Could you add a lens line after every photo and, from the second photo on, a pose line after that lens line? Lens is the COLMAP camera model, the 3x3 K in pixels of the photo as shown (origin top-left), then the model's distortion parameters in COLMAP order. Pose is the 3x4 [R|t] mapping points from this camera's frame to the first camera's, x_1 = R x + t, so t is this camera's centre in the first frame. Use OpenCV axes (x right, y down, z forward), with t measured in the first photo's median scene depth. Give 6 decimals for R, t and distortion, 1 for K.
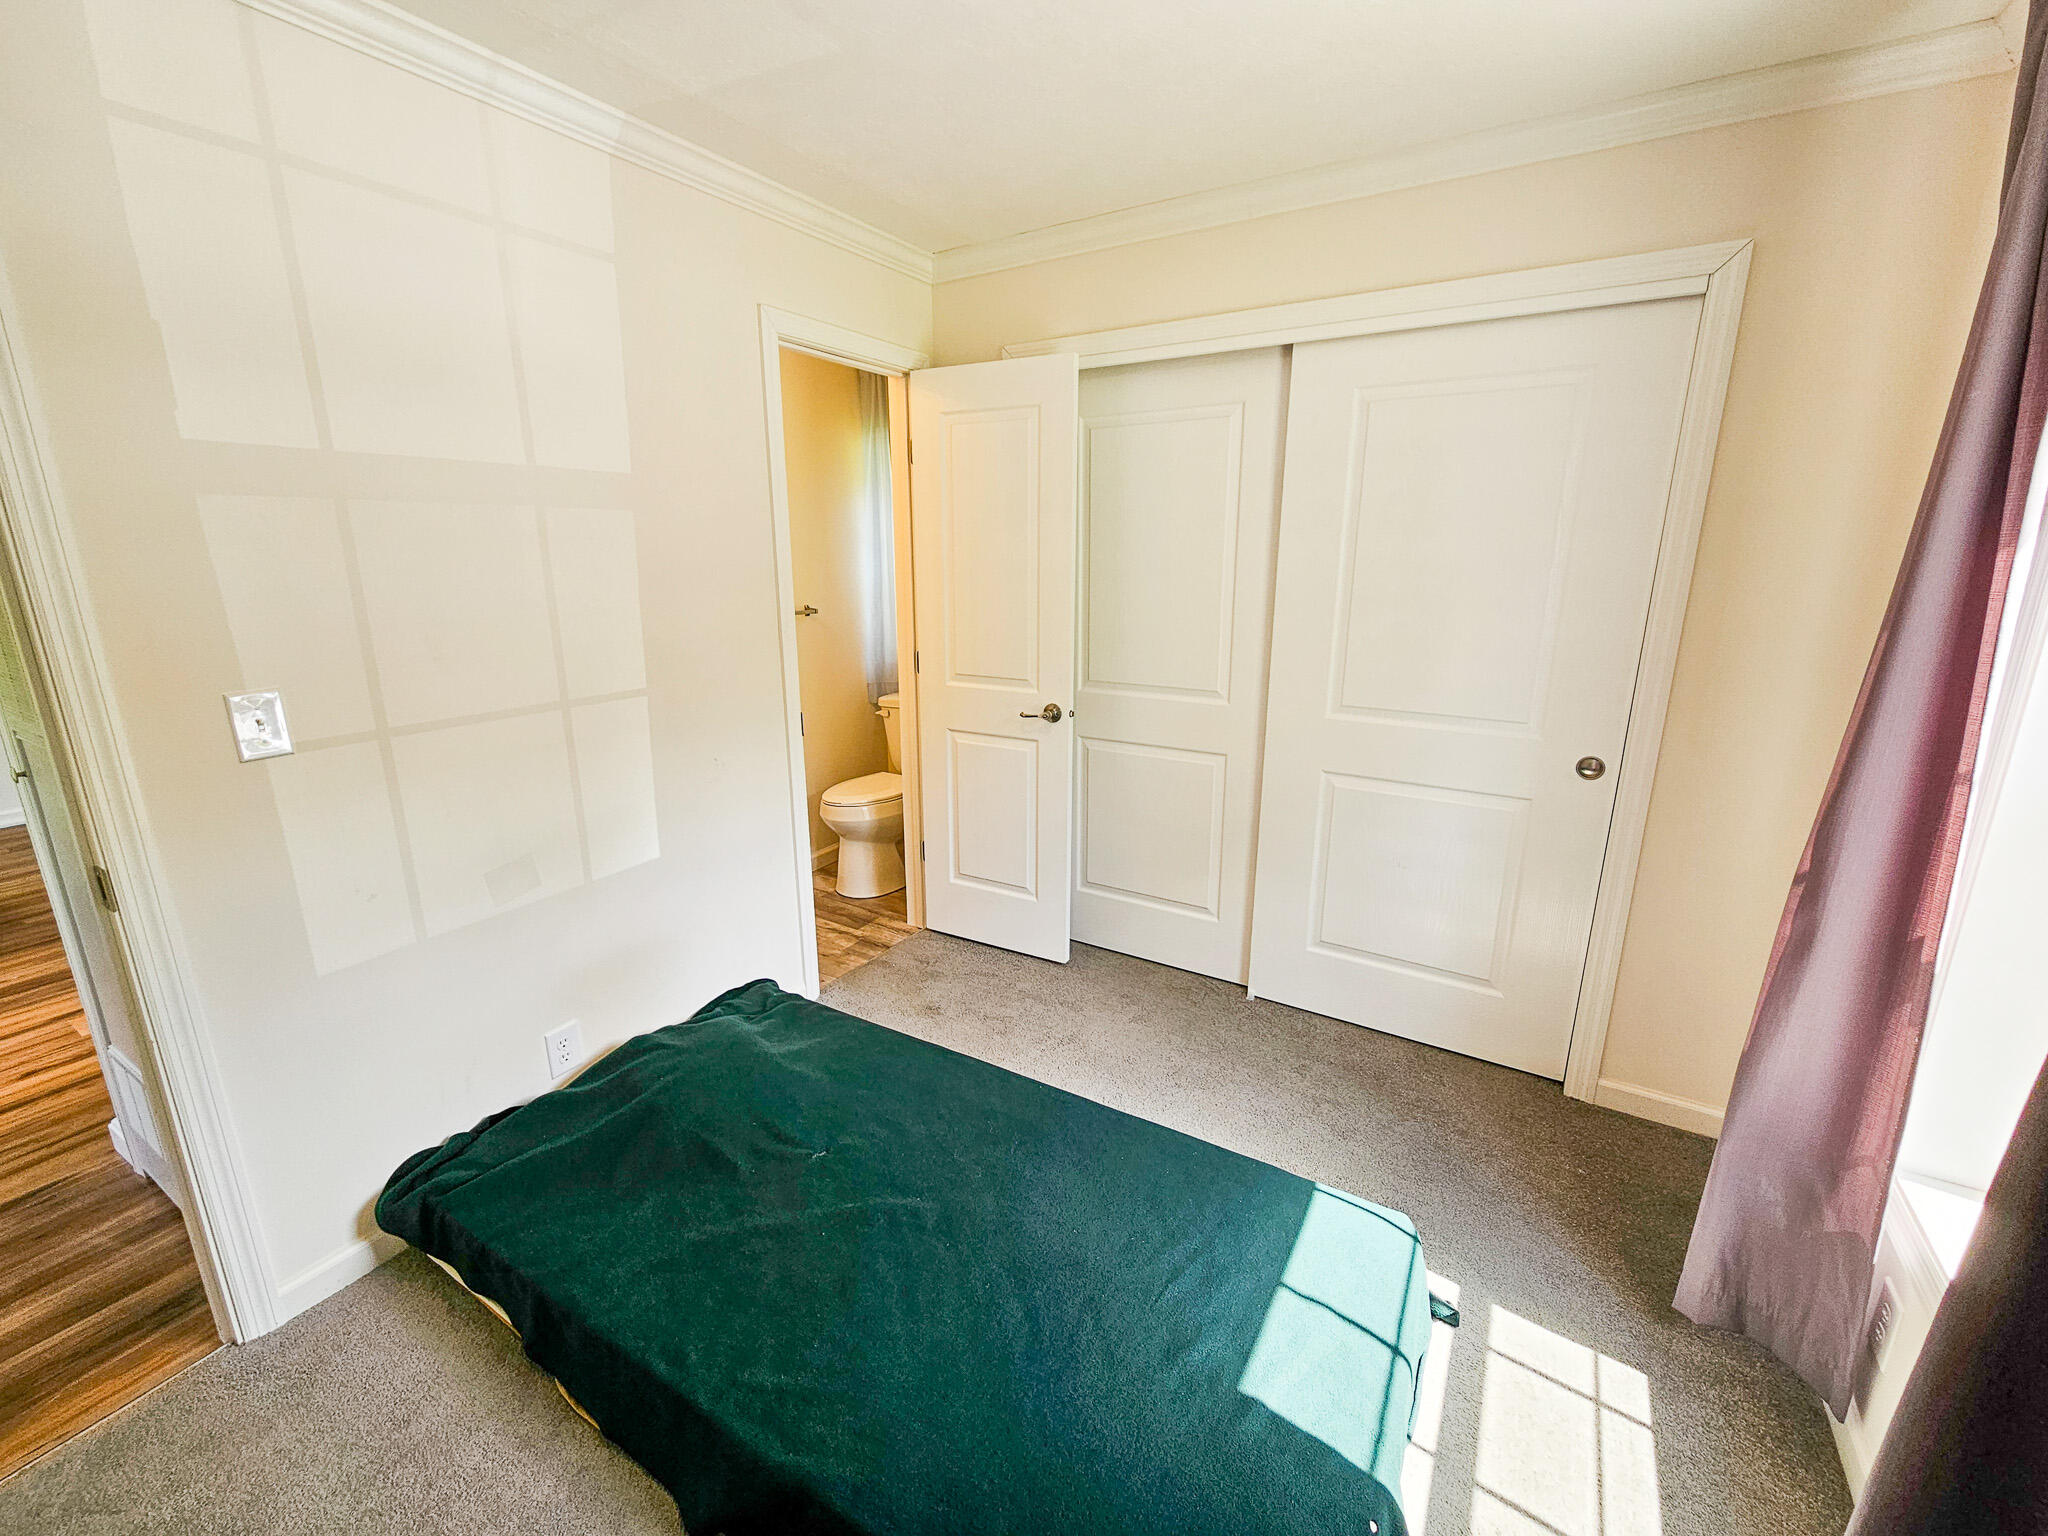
lens RADIAL K [[852.9, 0, 1024.0], [0, 852.9, 756.6], [0, 0, 1]] dist [0.000270, 0.000131]
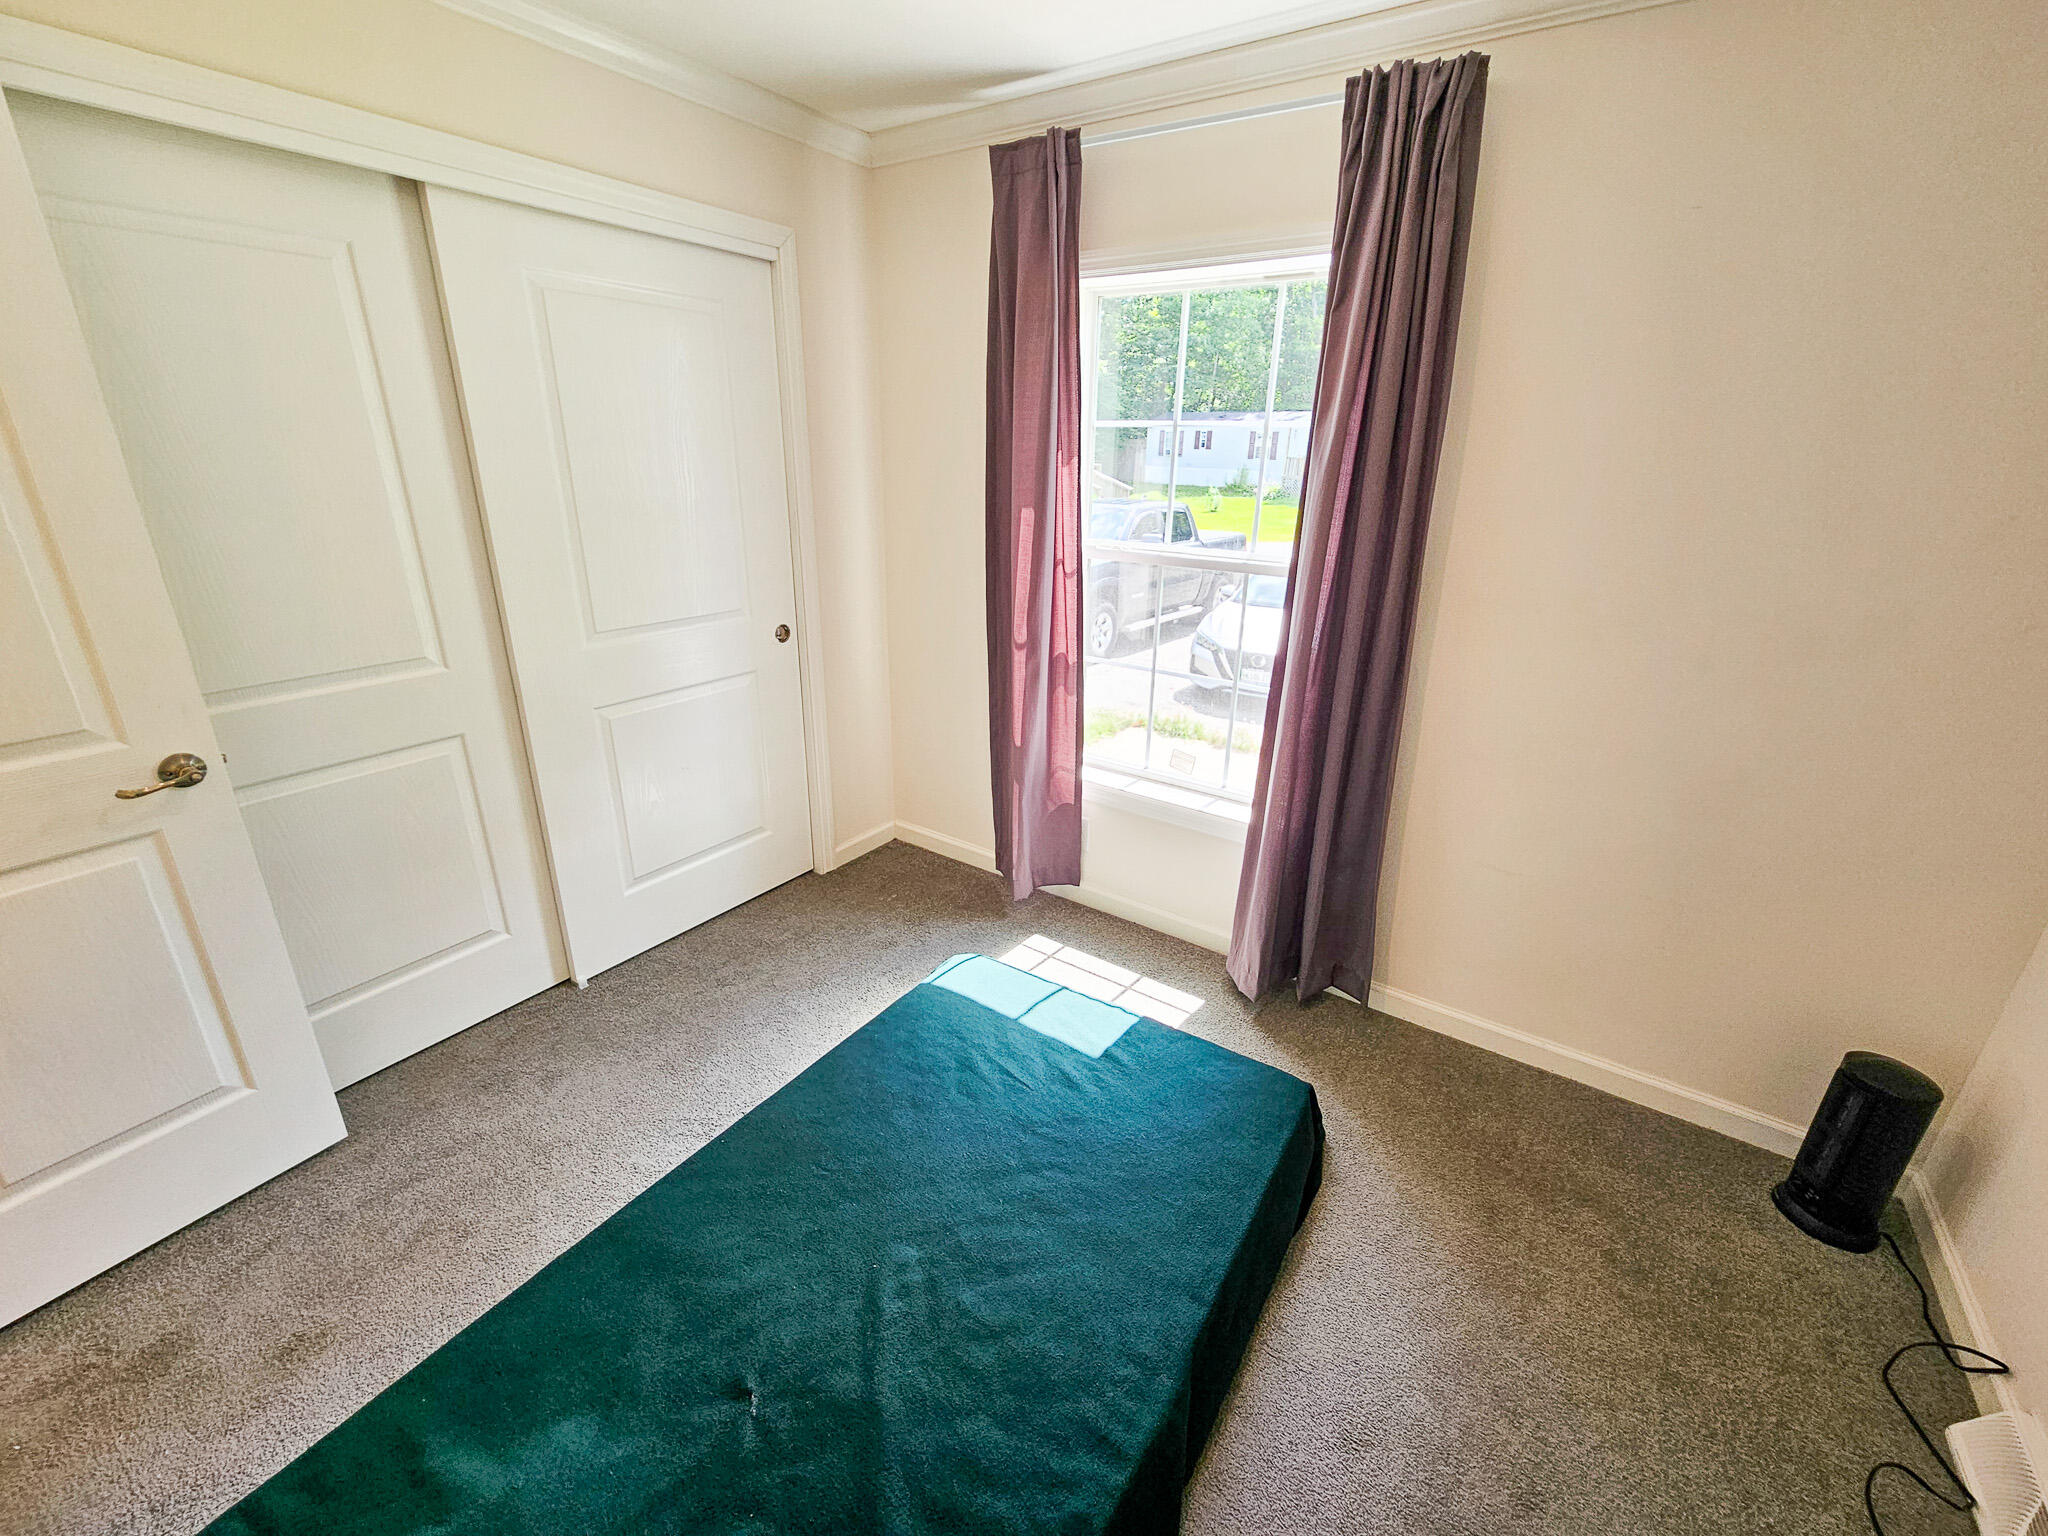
lens RADIAL K [[839.6, 0, 1029.0], [0, 839.6, 755.3], [0, 0, 1]] dist [0.000768, 0.000572]
pose [[0.042376, -0.342275, 0.938644, -0.491675], [0.226241, 0.918371, 0.324669, -0.123592], [-0.973149, 0.198601, 0.116353, 0.443961]]
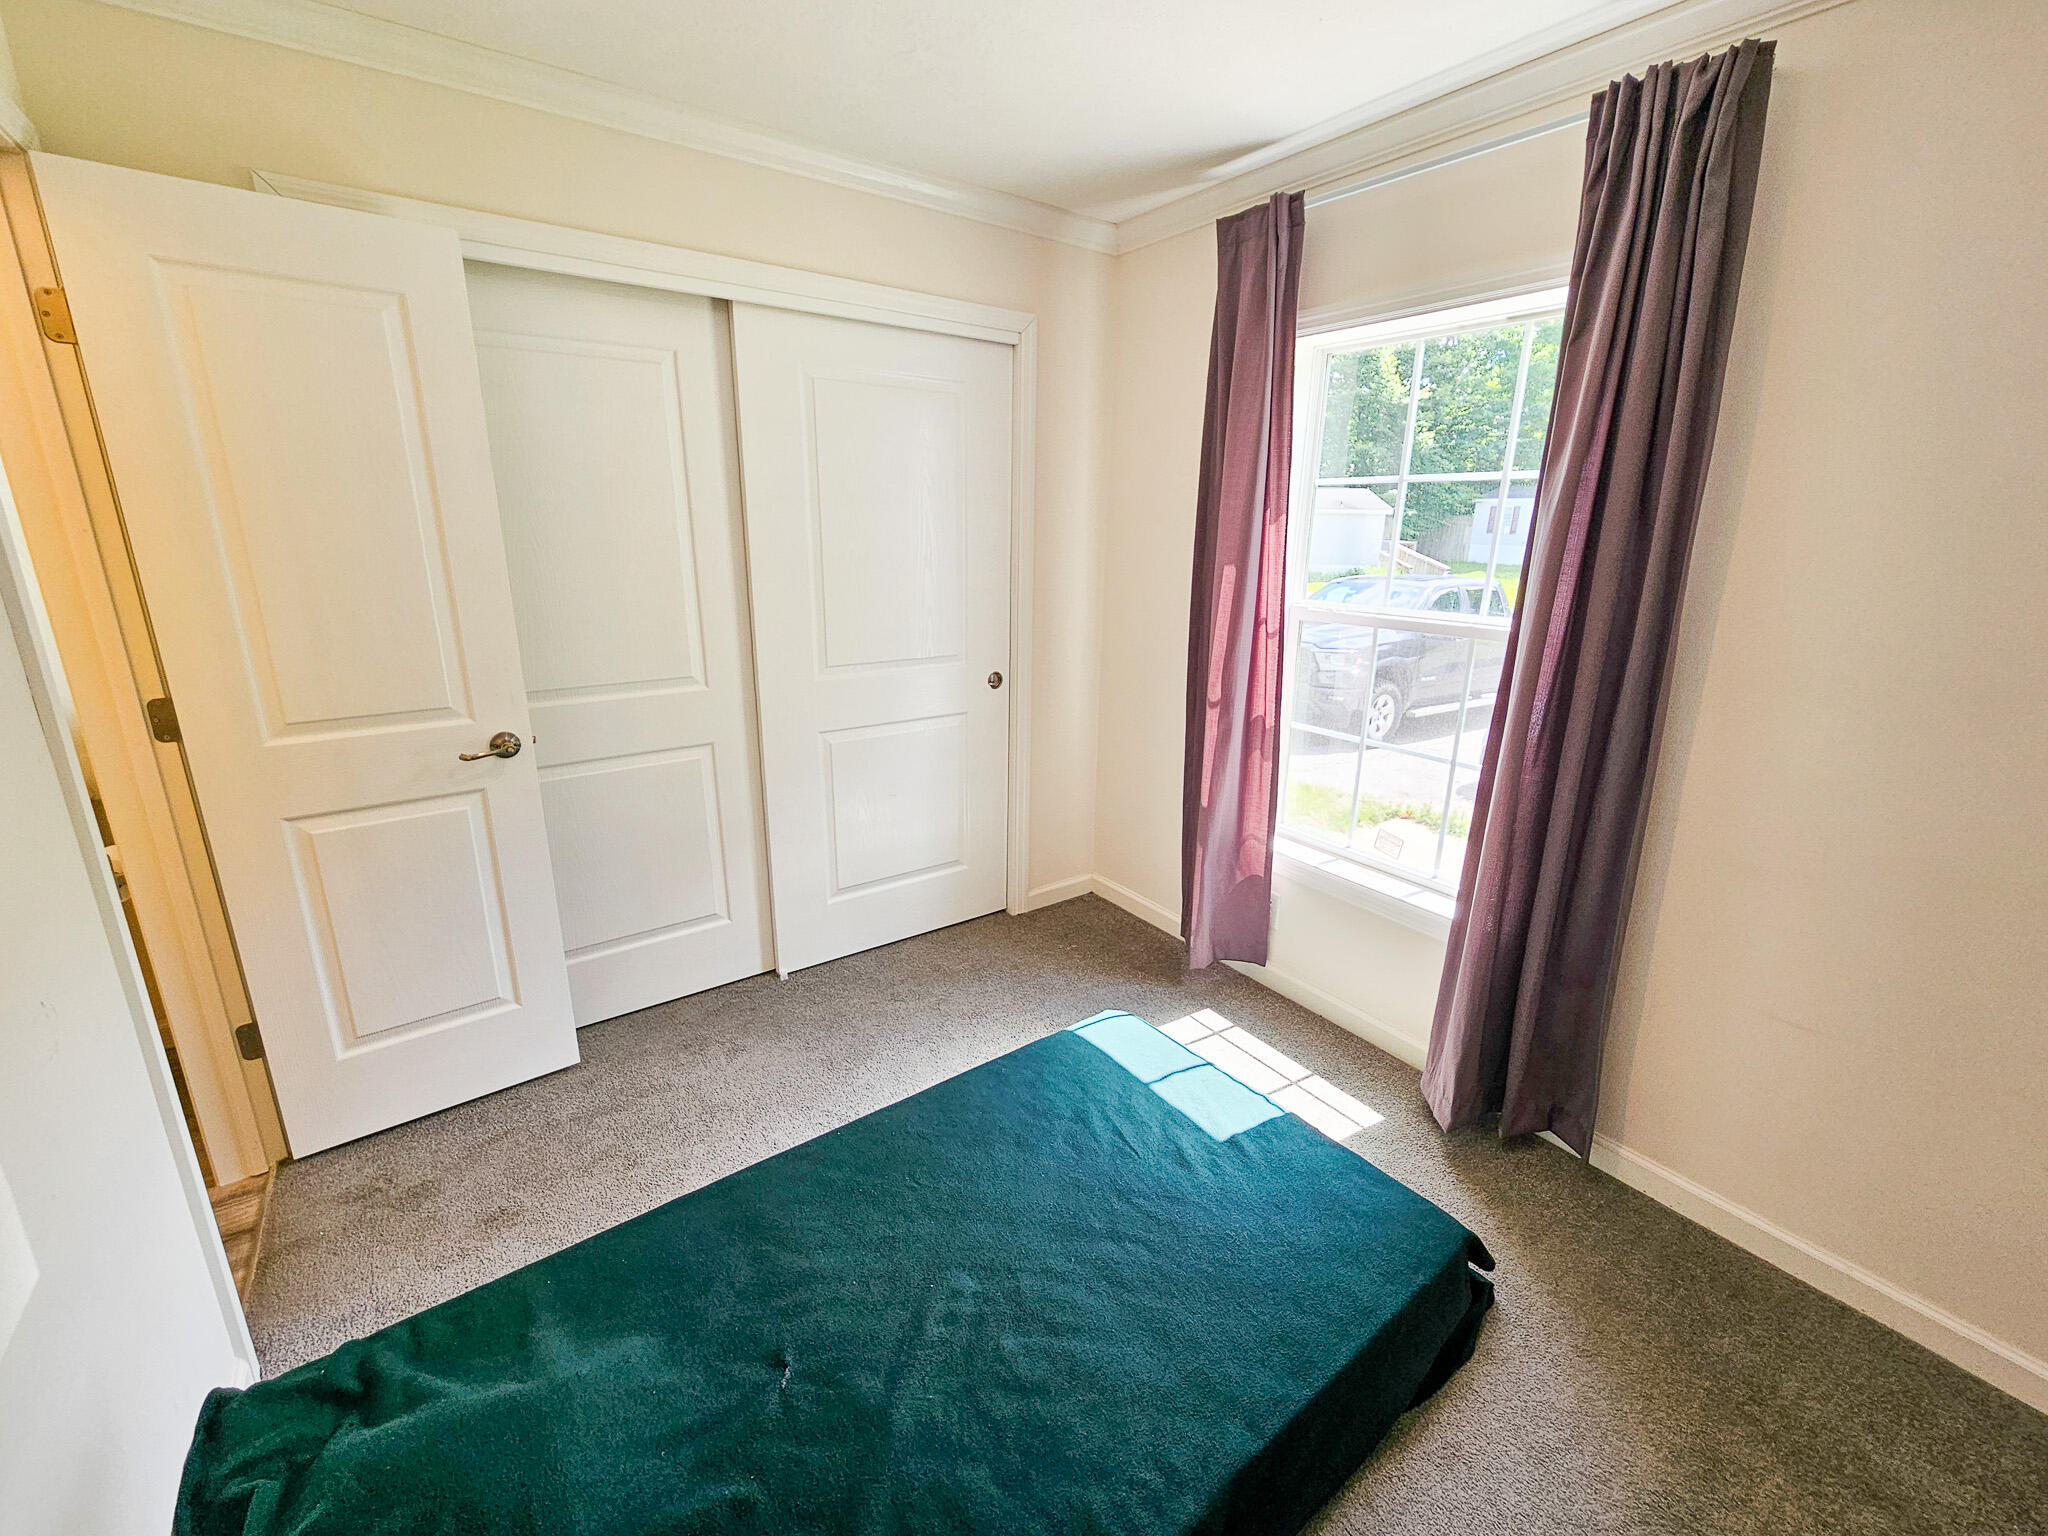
lens RADIAL K [[844.1, 0, 1027.8], [0, 844.1, 758.7], [0, 0, 1]] dist [0.000005, 0.000432]
pose [[0.378007, -0.243565, 0.893189, -0.481334], [0.214170, 0.961608, 0.171583, -0.074319], [-0.900690, 0.126435, 0.415659, 0.338757]]
